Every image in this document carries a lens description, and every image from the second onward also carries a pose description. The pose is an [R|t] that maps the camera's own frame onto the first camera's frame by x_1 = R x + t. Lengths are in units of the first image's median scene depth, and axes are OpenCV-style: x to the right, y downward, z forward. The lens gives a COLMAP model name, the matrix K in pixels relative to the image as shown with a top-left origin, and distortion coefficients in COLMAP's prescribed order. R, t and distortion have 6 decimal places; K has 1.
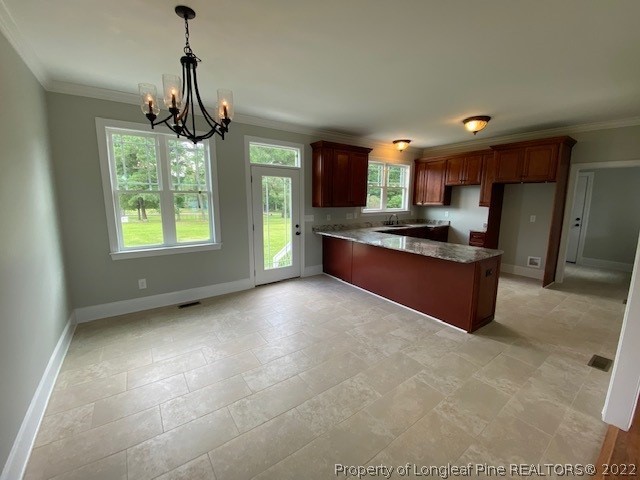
lens RADIAL K [[260.7, 0, 320.4], [0, 260.7, 240.3], [0, 0, 1]] dist [0.011019, -0.015319]
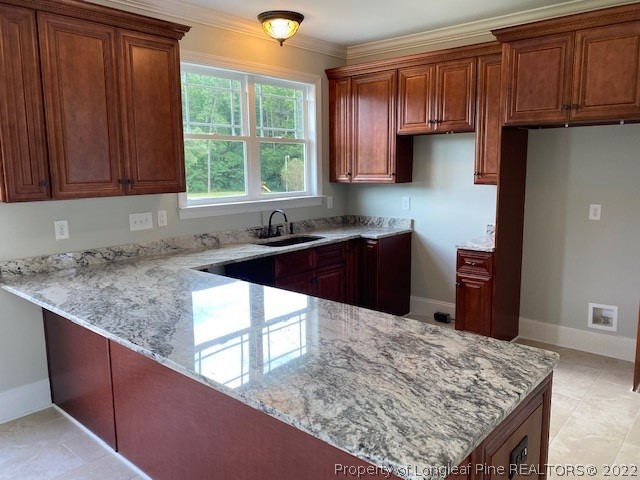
lens RADIAL K [[494.1, 0, 320.5], [0, 494.1, 237.9], [0, 0, 1]] dist [0.022723, -0.018160]
pose [[0.971874, -0.049635, 0.230212, 0.218874], [0.052041, 0.998635, -0.004387, -0.063889], [-0.229680, 0.016244, 0.973131, 0.349242]]
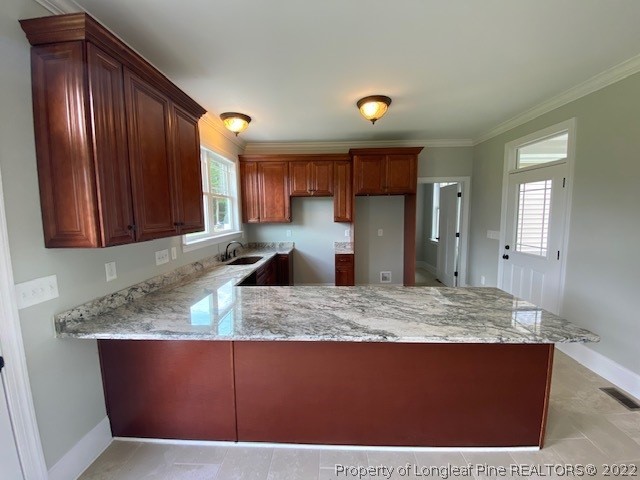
lens RADIAL K [[260.7, 0, 323.0], [0, 260.7, 239.7], [0, 0, 1]] dist [0.011019, -0.015319]
pose [[0.604652, -0.093692, 0.790960, -0.072158], [0.139351, 0.990184, 0.010763, -0.101848], [-0.784205, 0.103713, 0.611773, 0.607907]]
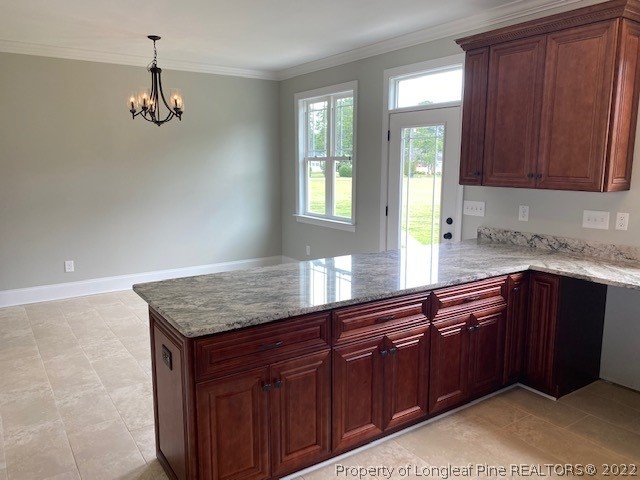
lens RADIAL K [[494.1, 0, 319.7], [0, 494.1, 238.1], [0, 0, 1]] dist [0.022723, -0.018160]
pose [[-0.025030, 0.149520, -0.988442, 0.851993], [-0.159036, 0.975564, 0.151599, -0.125627], [0.986955, 0.160992, -0.000640, 0.754244]]
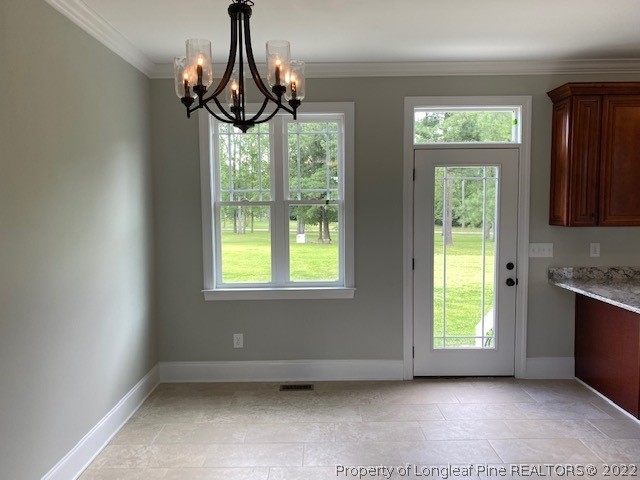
lens RADIAL K [[494.1, 0, 316.2], [0, 494.1, 237.4], [0, 0, 1]] dist [0.022723, -0.018160]
pose [[0.810140, 0.025139, -0.585697, 0.151376], [-0.078826, 0.994679, -0.066339, -0.018505], [0.580913, 0.099912, 0.807811, 0.061069]]
